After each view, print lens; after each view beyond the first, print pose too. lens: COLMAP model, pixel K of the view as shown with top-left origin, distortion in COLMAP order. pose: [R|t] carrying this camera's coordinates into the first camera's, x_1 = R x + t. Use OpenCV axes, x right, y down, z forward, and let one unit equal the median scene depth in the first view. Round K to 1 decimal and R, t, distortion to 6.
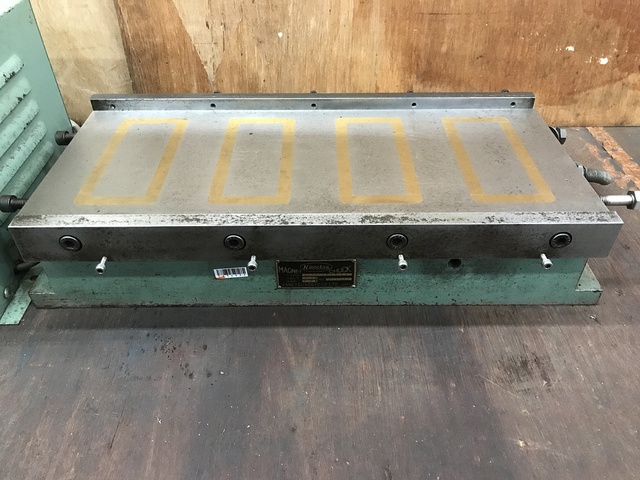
lens RADIAL K [[538.9, 0, 319.7], [0, 538.9, 225.0], [0, 0, 1]] dist [0.026011, -0.020306]
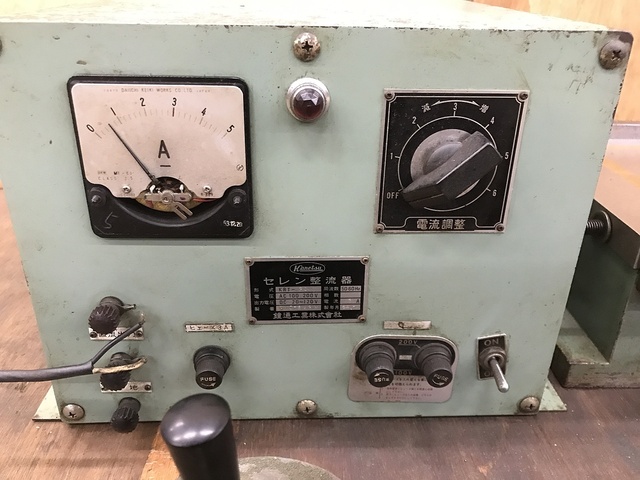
lens RADIAL K [[538.9, 0, 319.7], [0, 538.9, 225.0], [0, 0, 1]] dist [0.026011, -0.020306]
pose [[0.999393, 0.017120, 0.030336, -0.619666], [-0.009747, 0.973542, -0.228301, 0.082638], [-0.033442, 0.227867, 0.973118, 0.226367]]
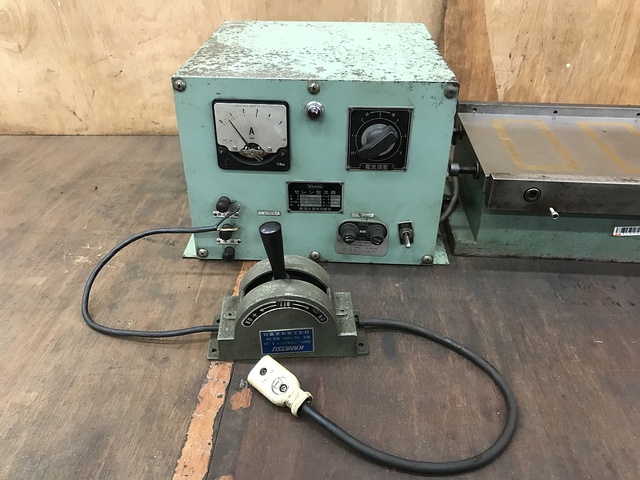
lens RADIAL K [[538.9, 0, 319.7], [0, 538.9, 225.0], [0, 0, 1]] dist [0.026011, -0.020306]
pose [[0.997944, 0.047004, -0.043566, -0.570624], [-0.051709, 0.992130, -0.114035, 0.176660], [0.037863, 0.116053, 0.992521, -0.197391]]
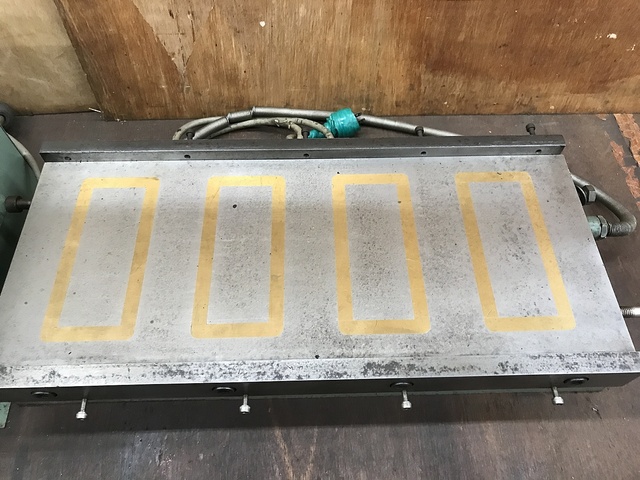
lens RADIAL K [[538.9, 0, 319.7], [0, 538.9, 225.0], [0, 0, 1]] dist [0.026011, -0.020306]
pose [[0.999706, -0.011416, 0.021410, -0.007776], [0.004015, 0.948059, 0.318069, -0.327889], [-0.023929, -0.317890, 0.947826, 0.133437]]
